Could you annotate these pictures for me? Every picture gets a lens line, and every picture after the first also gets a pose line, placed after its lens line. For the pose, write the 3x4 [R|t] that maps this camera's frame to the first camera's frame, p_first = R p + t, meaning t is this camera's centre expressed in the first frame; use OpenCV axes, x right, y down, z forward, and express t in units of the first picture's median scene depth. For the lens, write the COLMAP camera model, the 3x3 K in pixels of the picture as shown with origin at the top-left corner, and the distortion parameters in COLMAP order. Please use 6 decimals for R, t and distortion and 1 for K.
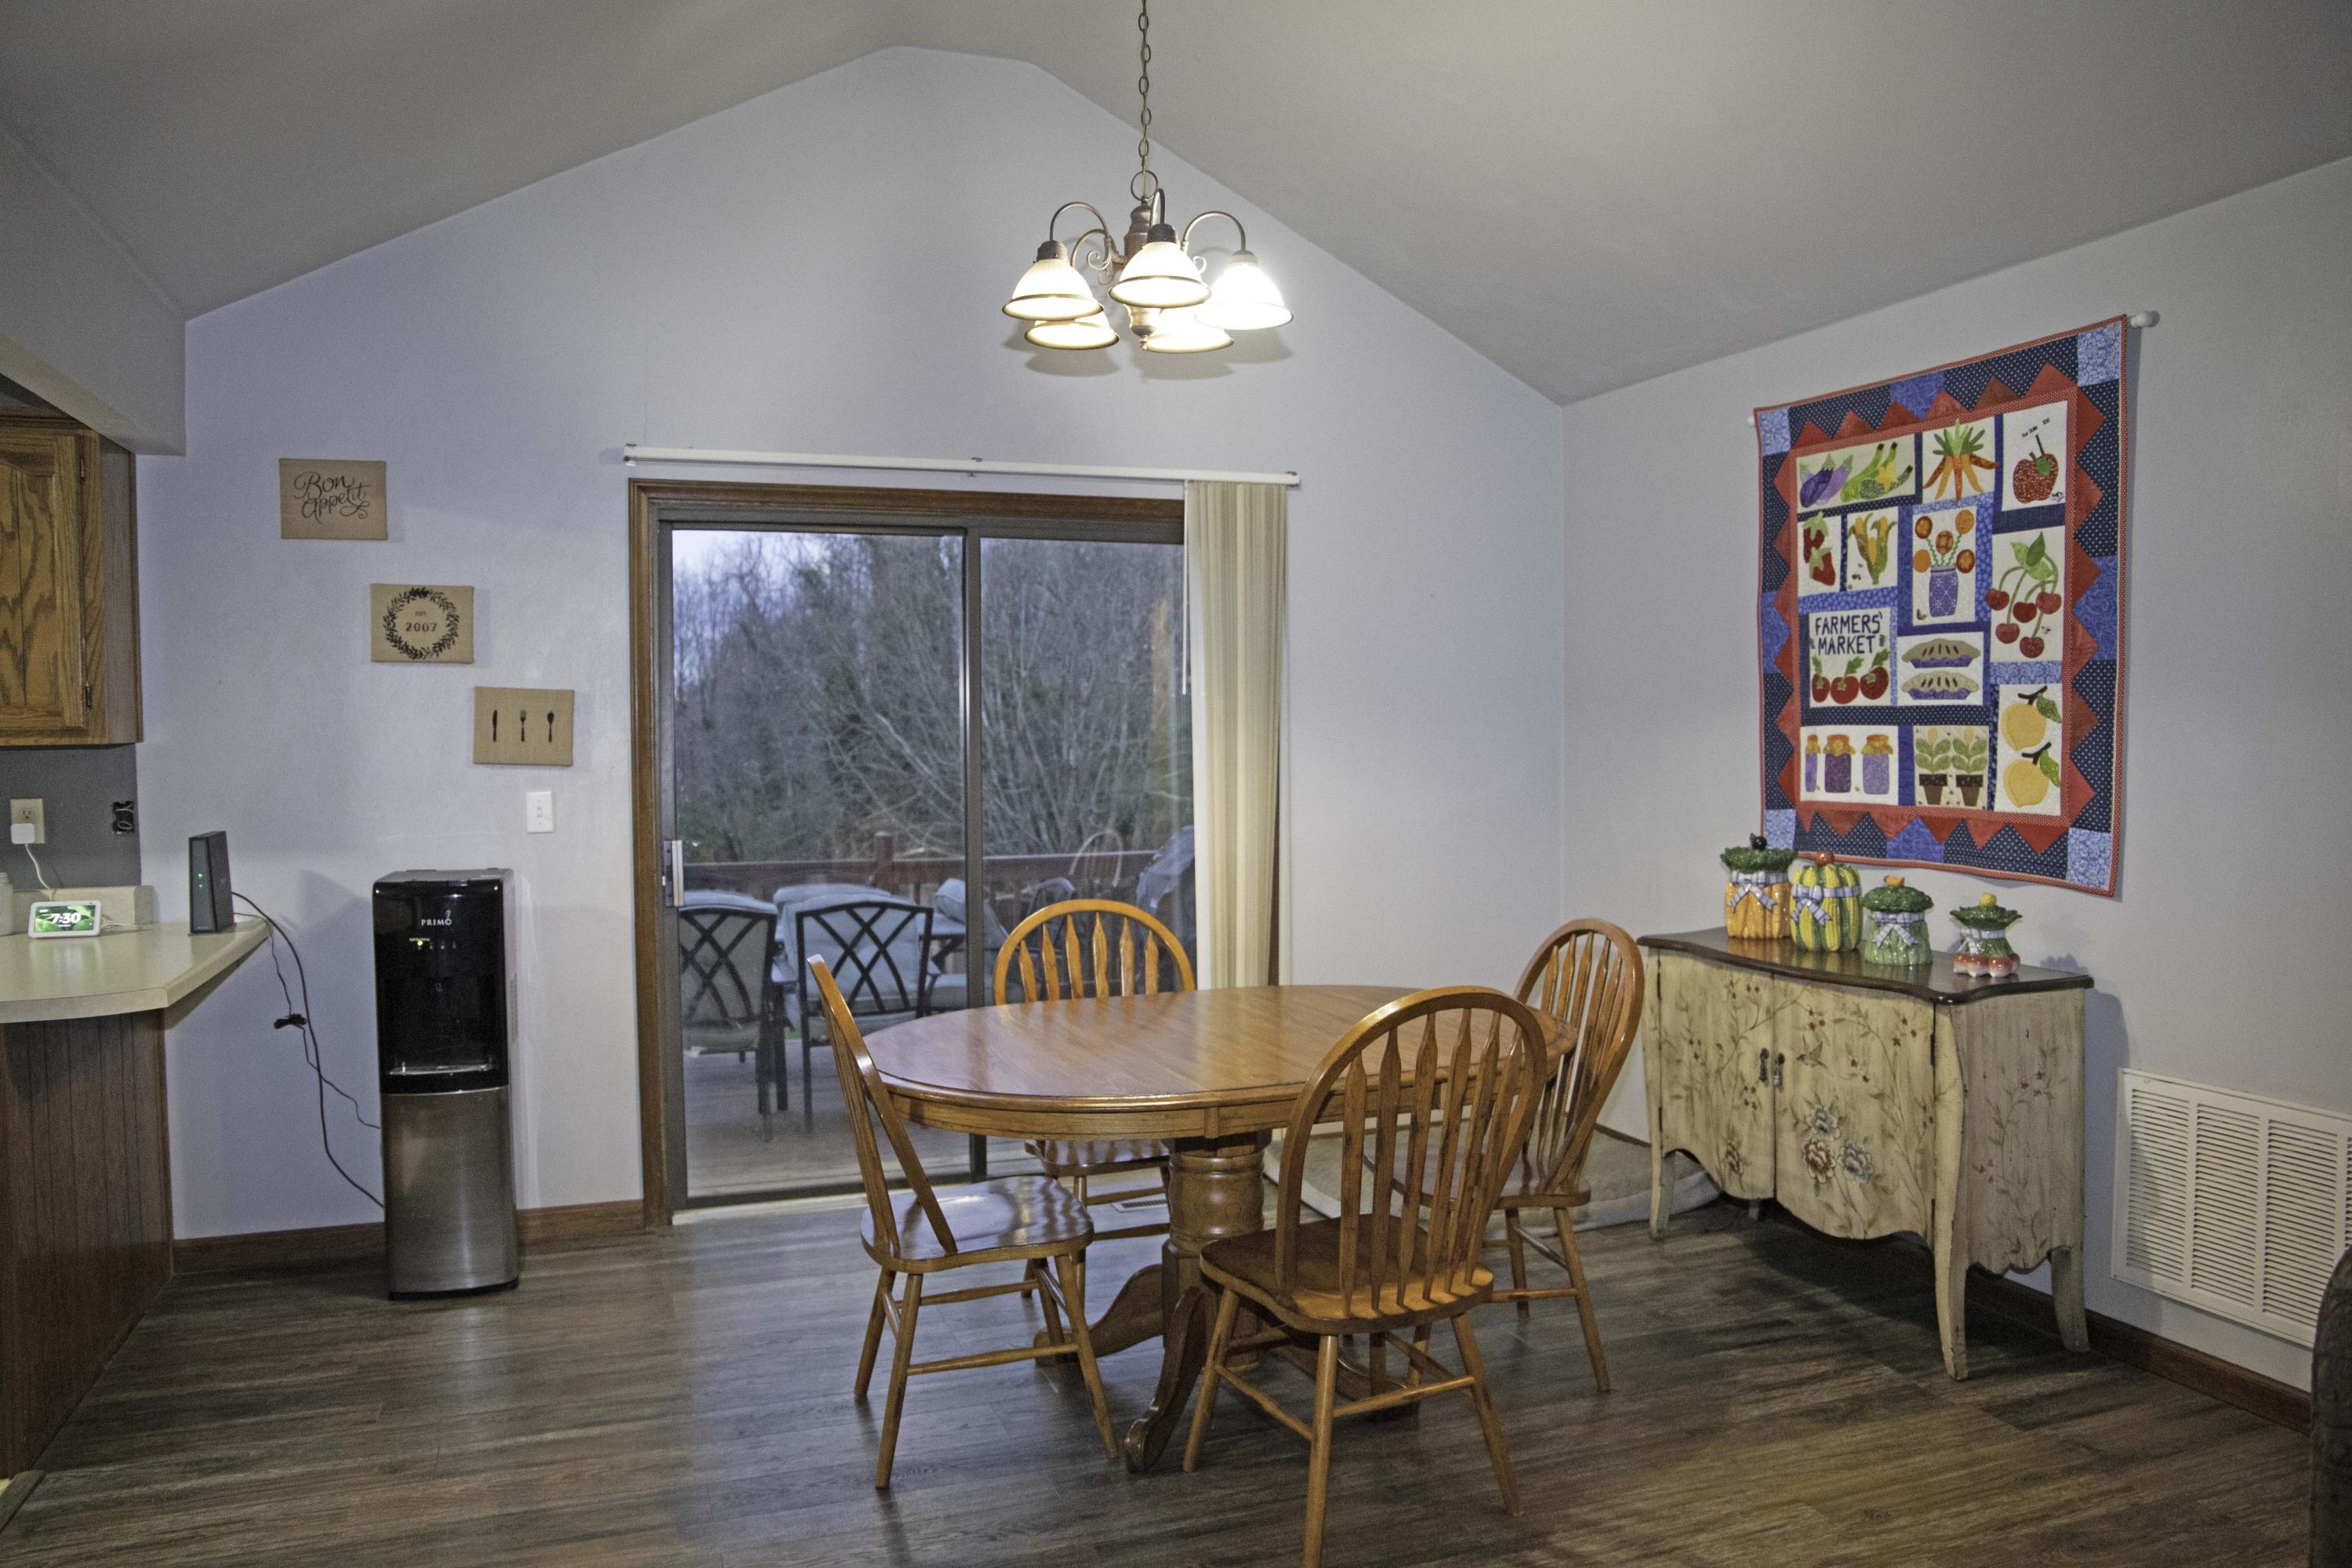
lens RADIAL K [[1650.4, 0, 1176.0], [0, 1650.4, 784.0], [0, 0, 1]] dist [-0.149858, 0.091990]
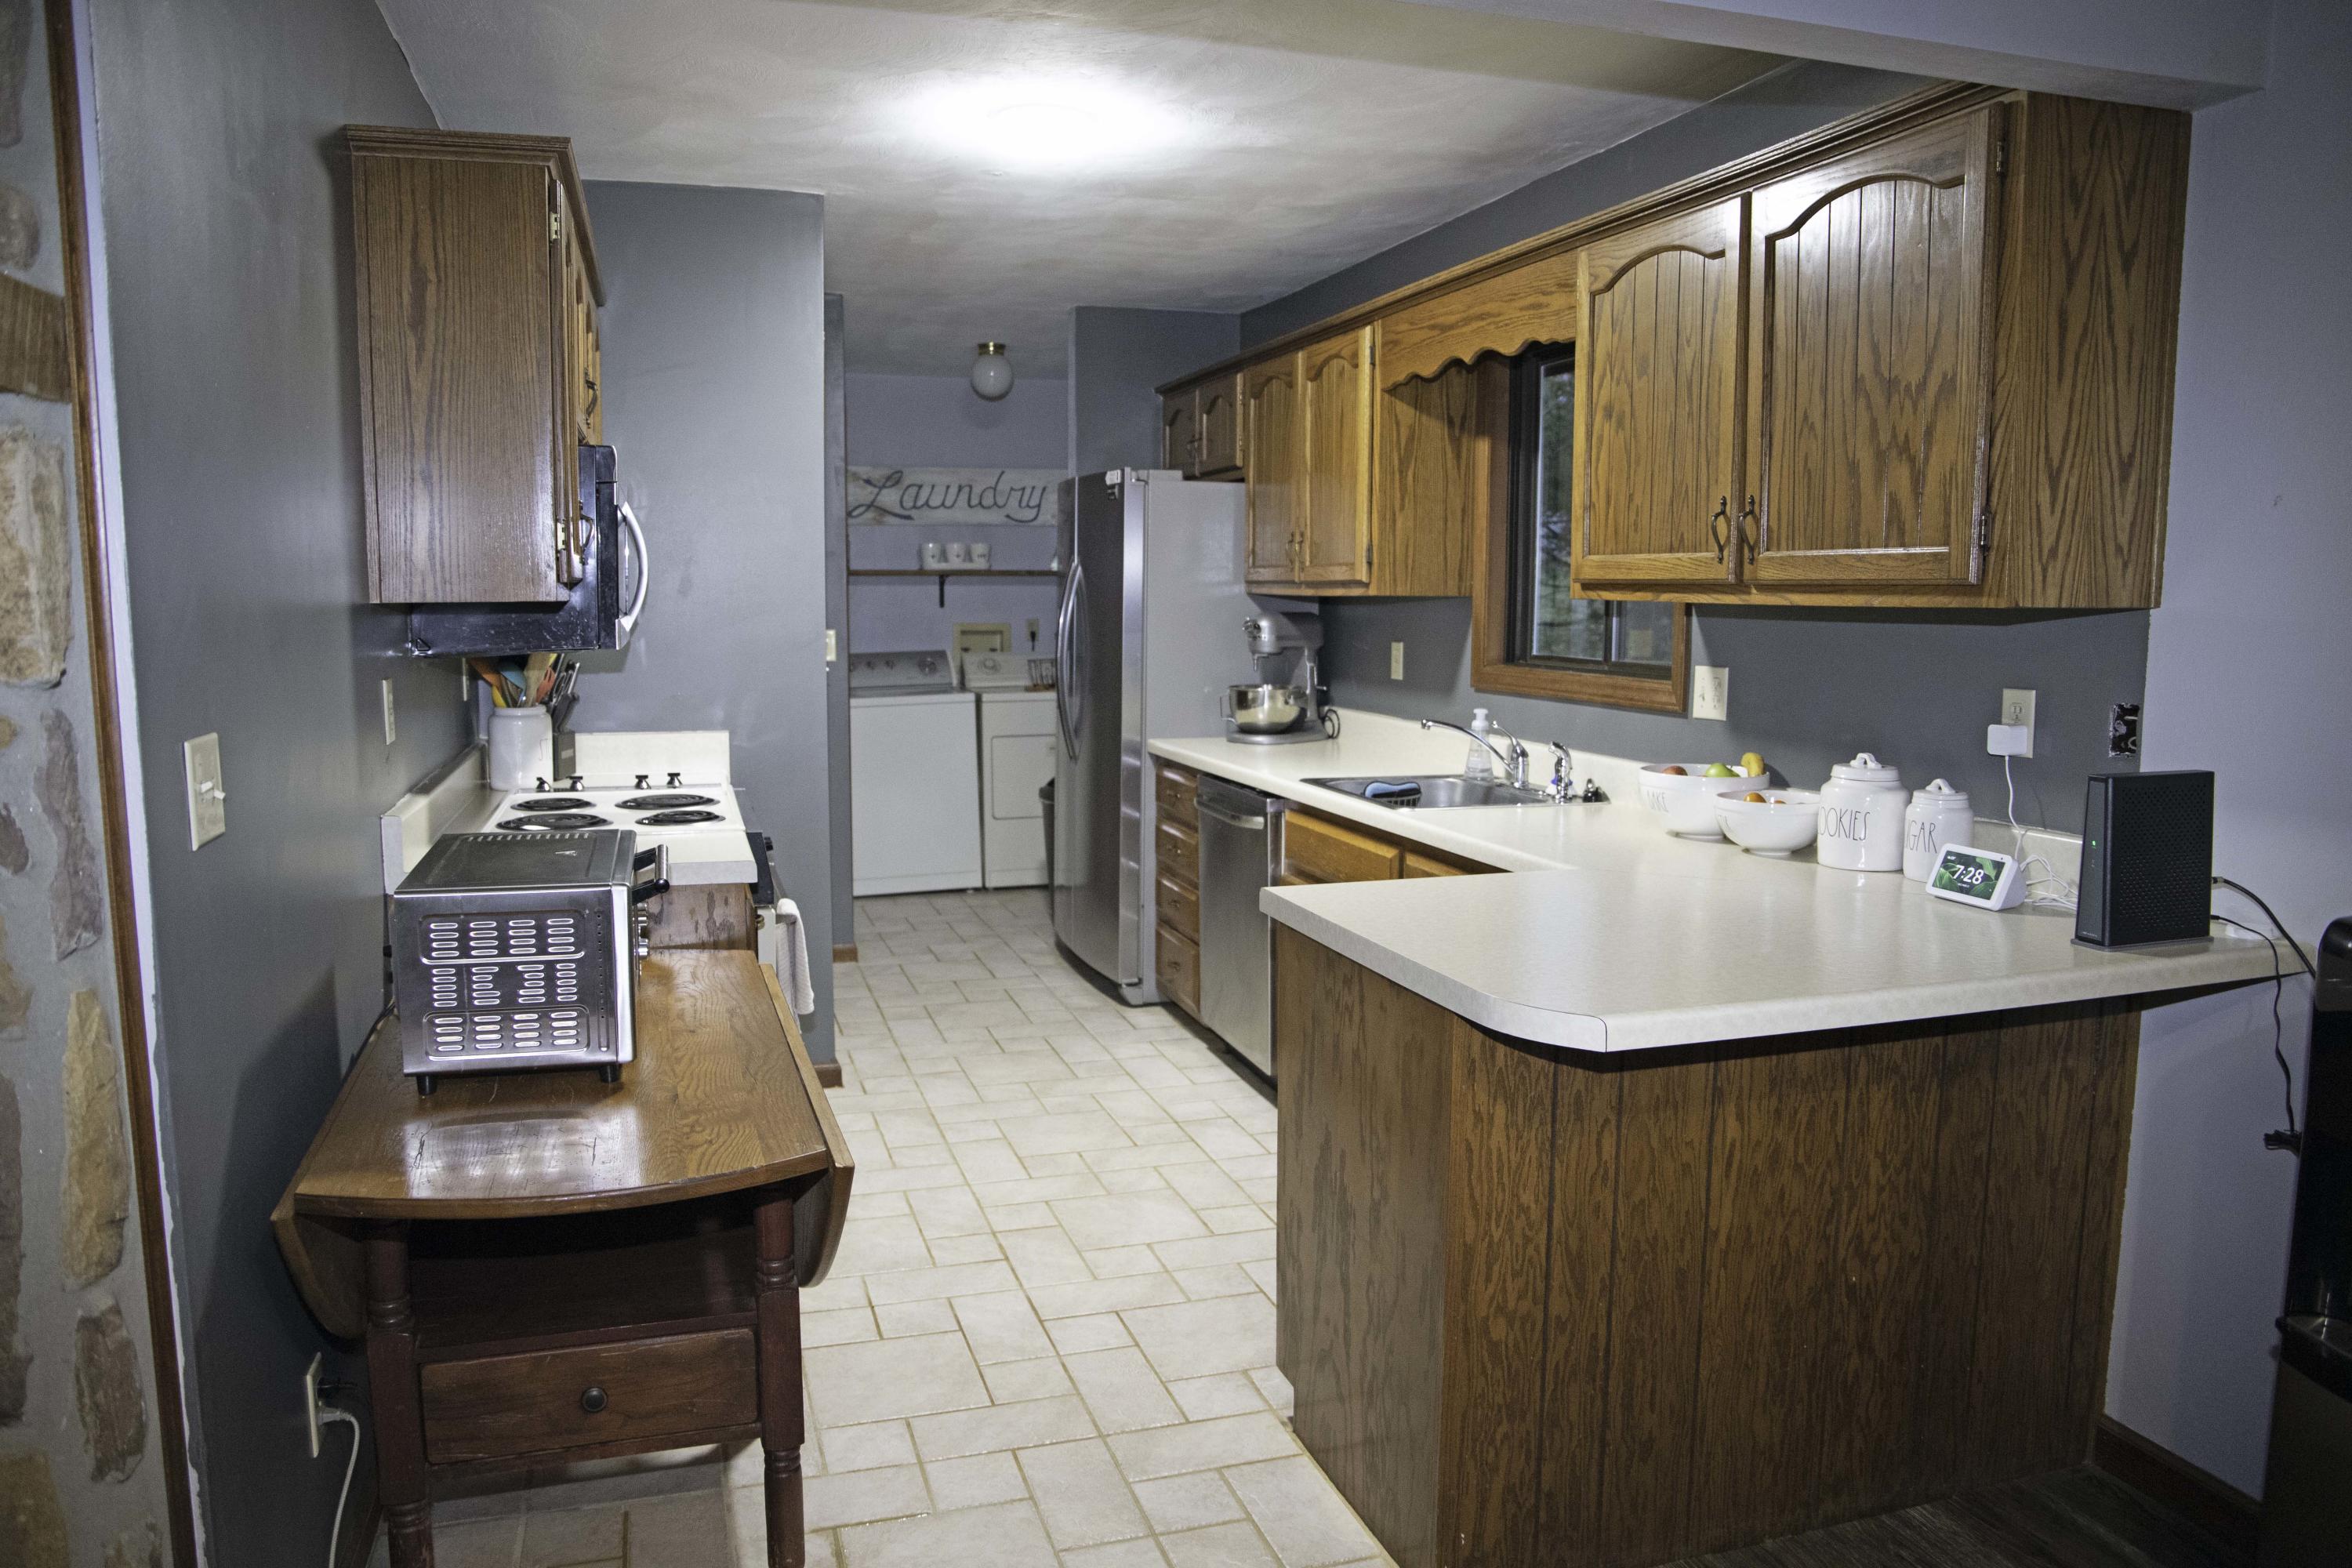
lens RADIAL K [[1650.4, 0, 1176.0], [0, 1650.4, 784.0], [0, 0, 1]] dist [-0.149858, 0.091990]
pose [[-0.039950, 0.122862, -0.991619, -0.042424], [-0.040522, 0.991396, 0.124467, -0.021624], [0.998380, 0.045155, -0.034628, 0.703458]]
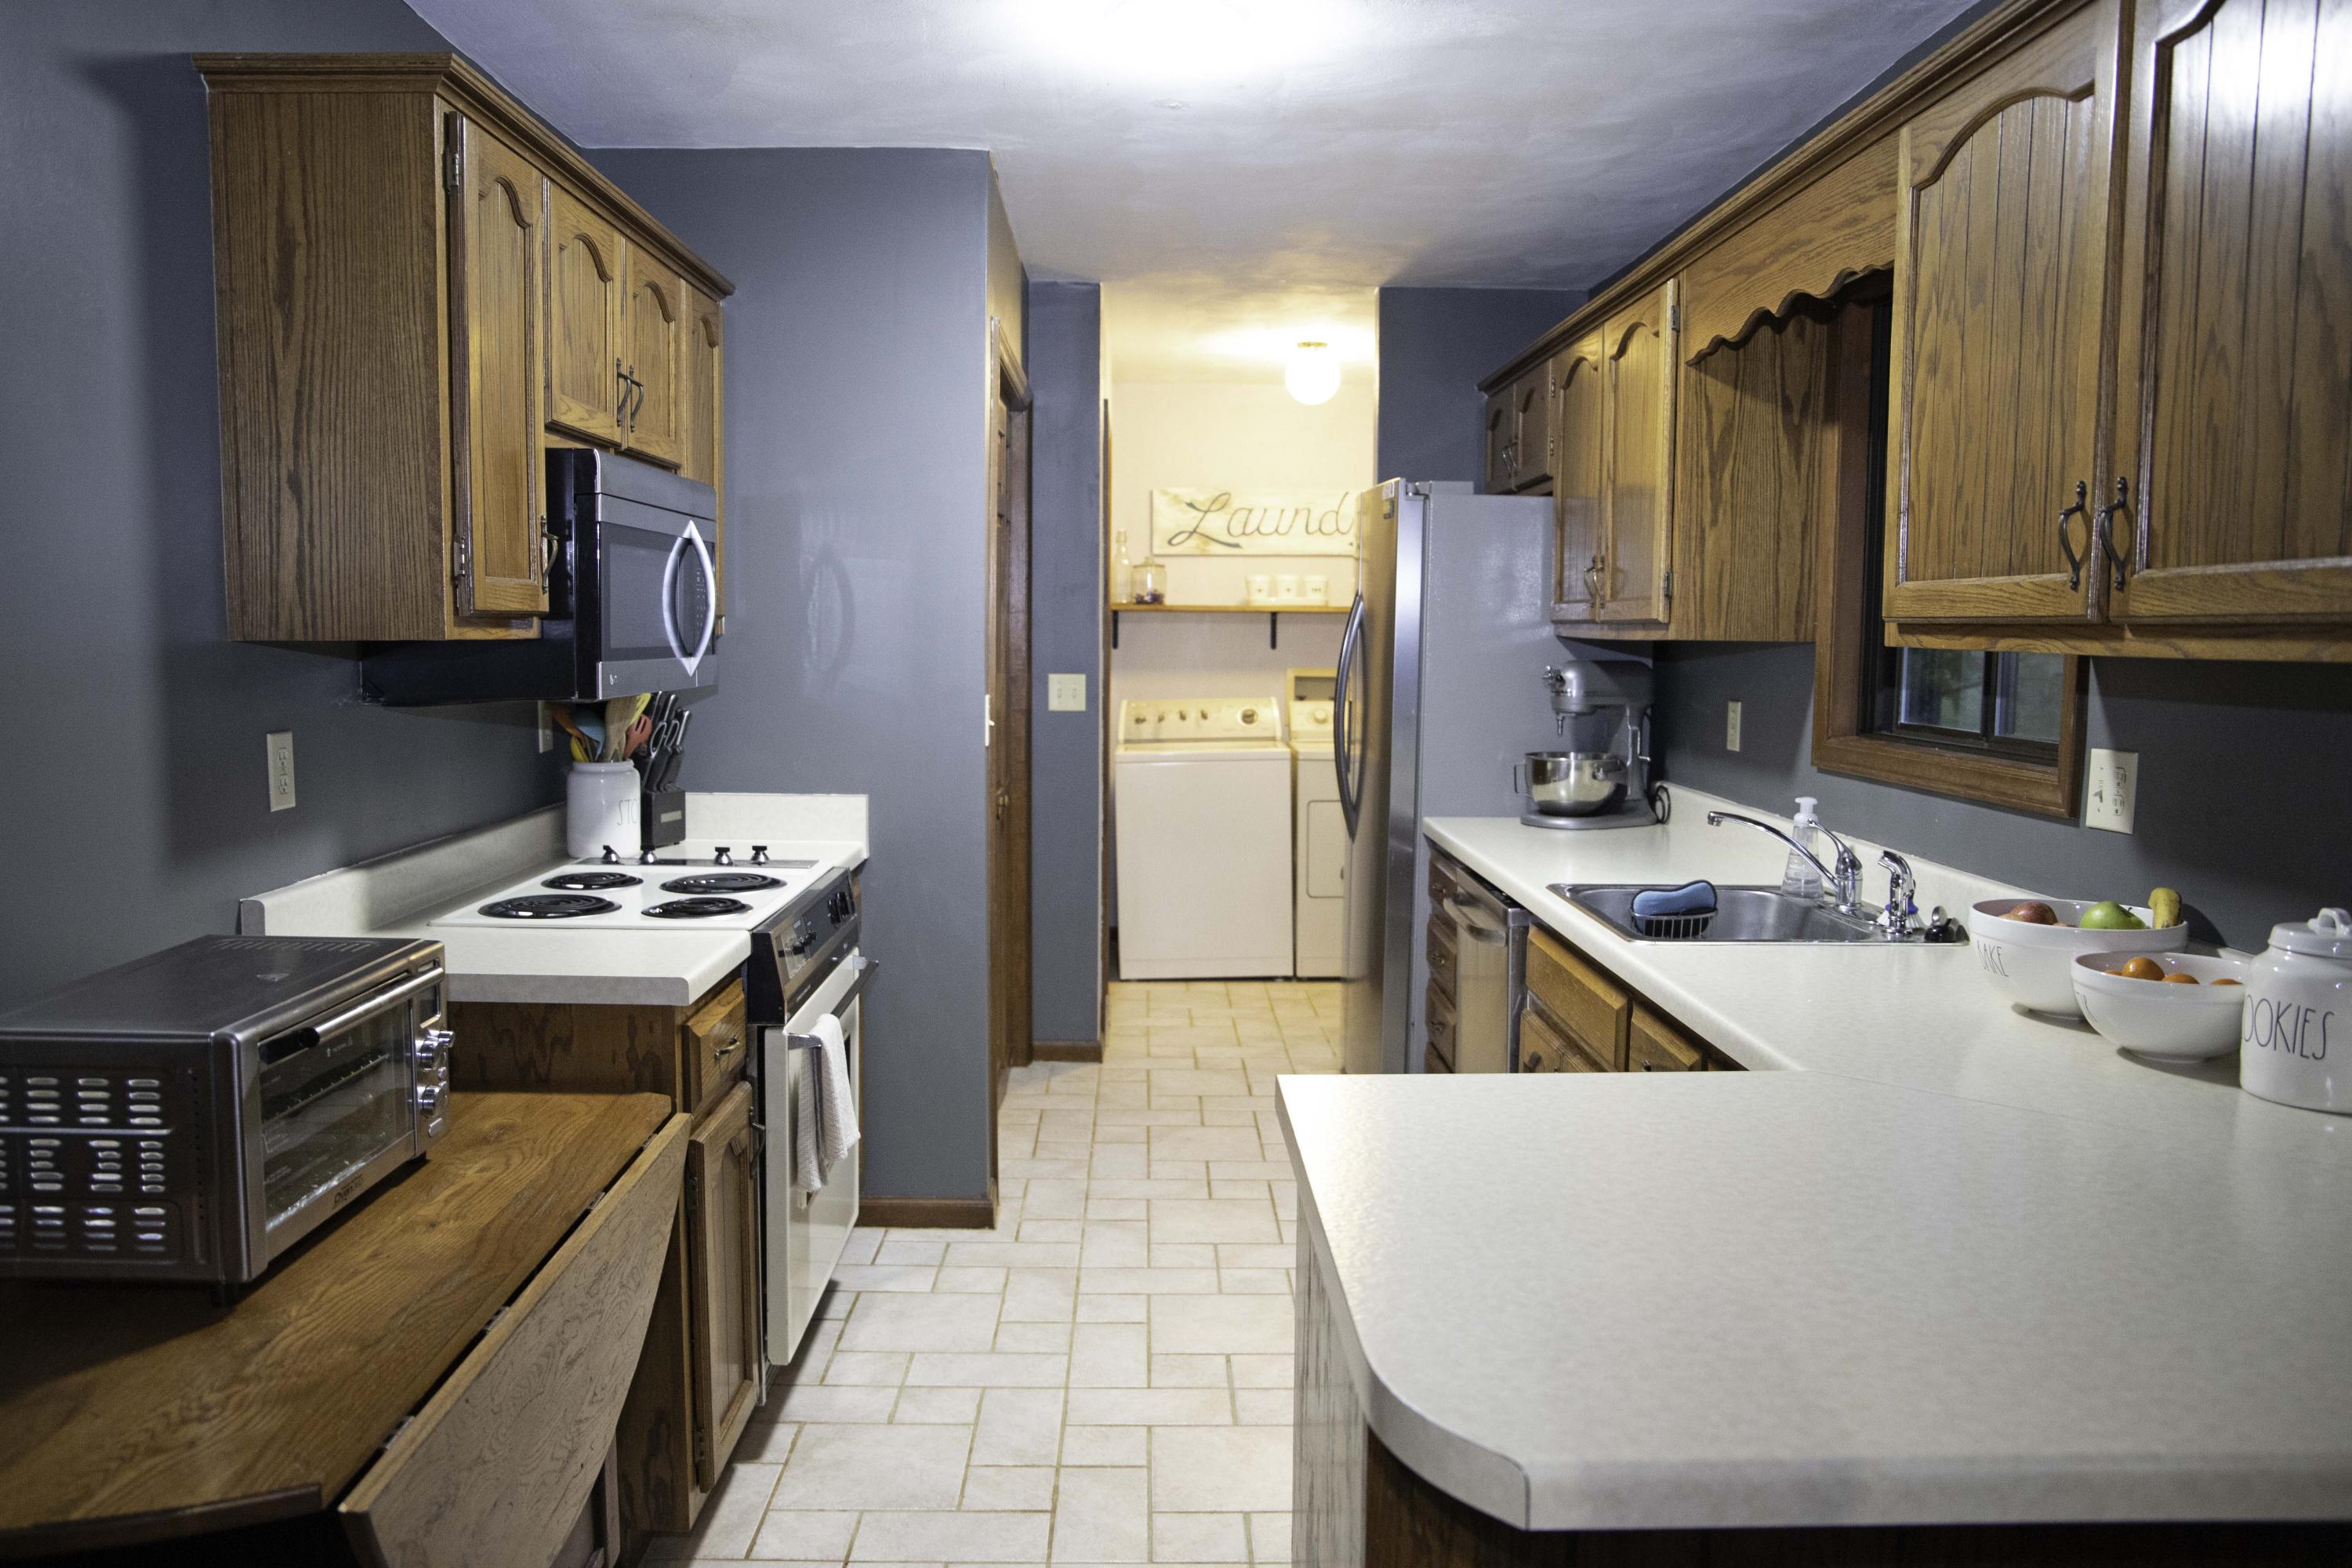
lens RADIAL K [[1733.6, 0, 1176.0], [0, 1733.6, 784.0], [0, 0, 1]] dist [-0.121068, 0.098479]
pose [[-0.326797, 0.089177, -0.940878, -0.263622], [-0.039892, 0.993350, 0.108006, -0.026424], [0.944252, 0.072830, -0.321067, 0.839567]]
